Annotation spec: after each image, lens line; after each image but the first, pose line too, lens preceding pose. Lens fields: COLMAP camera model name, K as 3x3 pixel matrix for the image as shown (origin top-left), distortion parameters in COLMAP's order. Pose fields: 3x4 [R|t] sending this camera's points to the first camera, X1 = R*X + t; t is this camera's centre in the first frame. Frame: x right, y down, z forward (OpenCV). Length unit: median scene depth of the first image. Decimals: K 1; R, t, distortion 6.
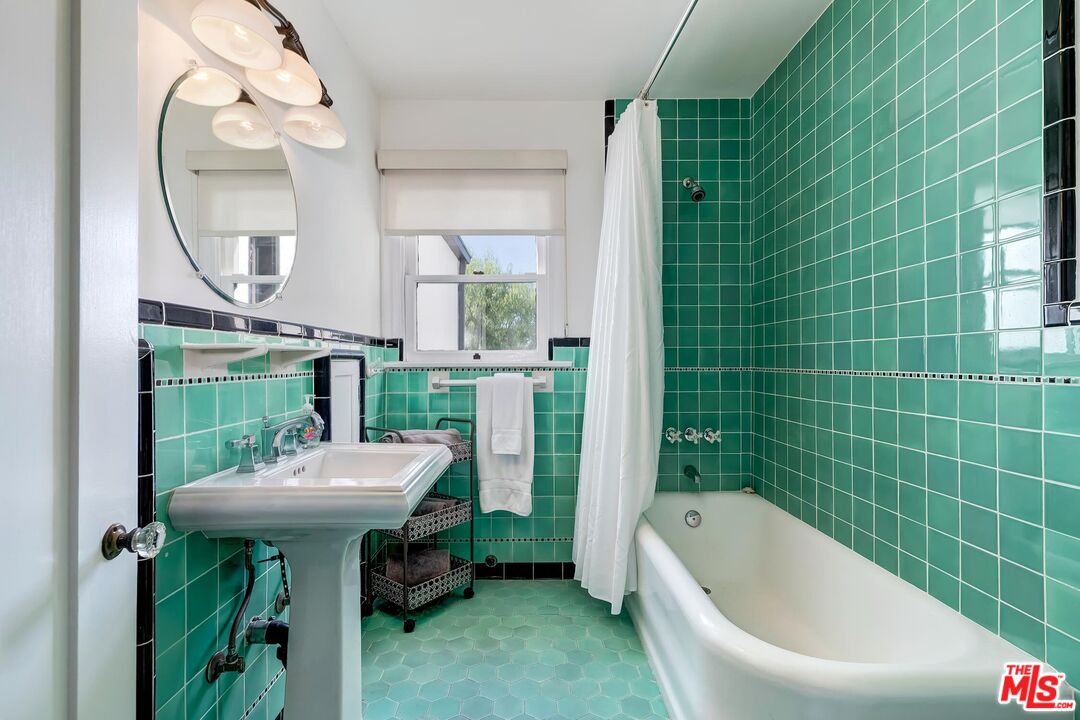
lens RADIAL K [[488.8, 0, 539.6], [0, 488.8, 359.4], [0, 0, 1]] dist [0.008197, -0.000663]
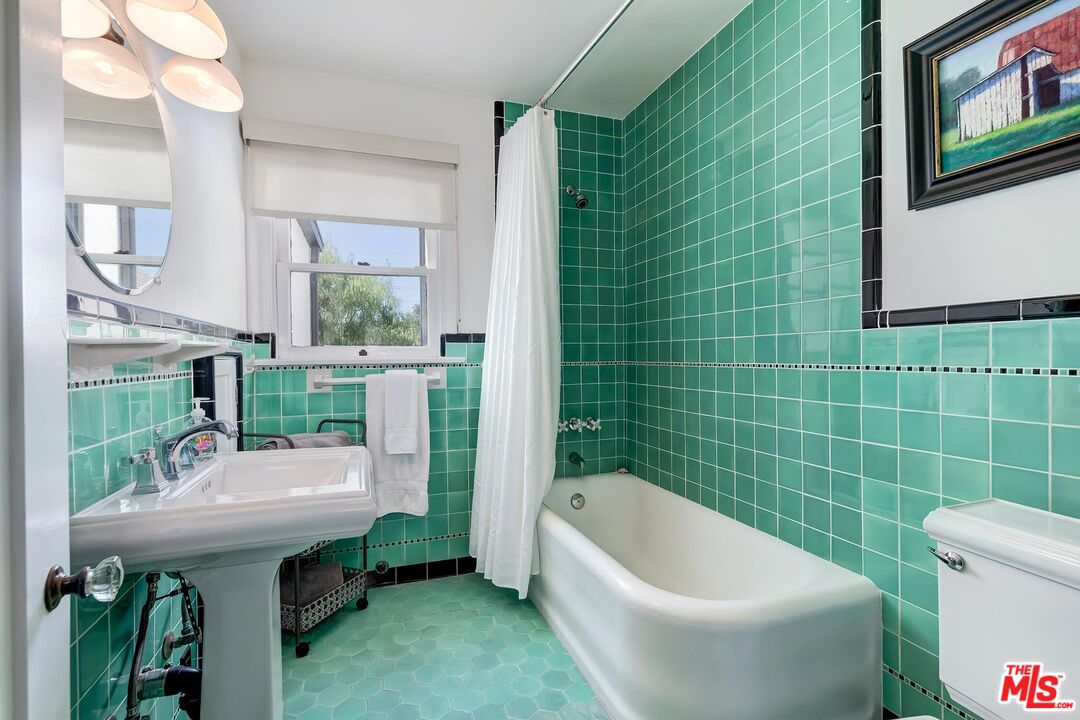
lens RADIAL K [[488.8, 0, 537.4], [0, 488.8, 358.4], [0, 0, 1]] dist [0.008197, -0.000663]
pose [[0.948614, -0.008449, 0.316323, -0.134723], [0.006389, 0.999951, 0.007547, -0.000102], [-0.316371, -0.005138, 0.948622, 0.001824]]
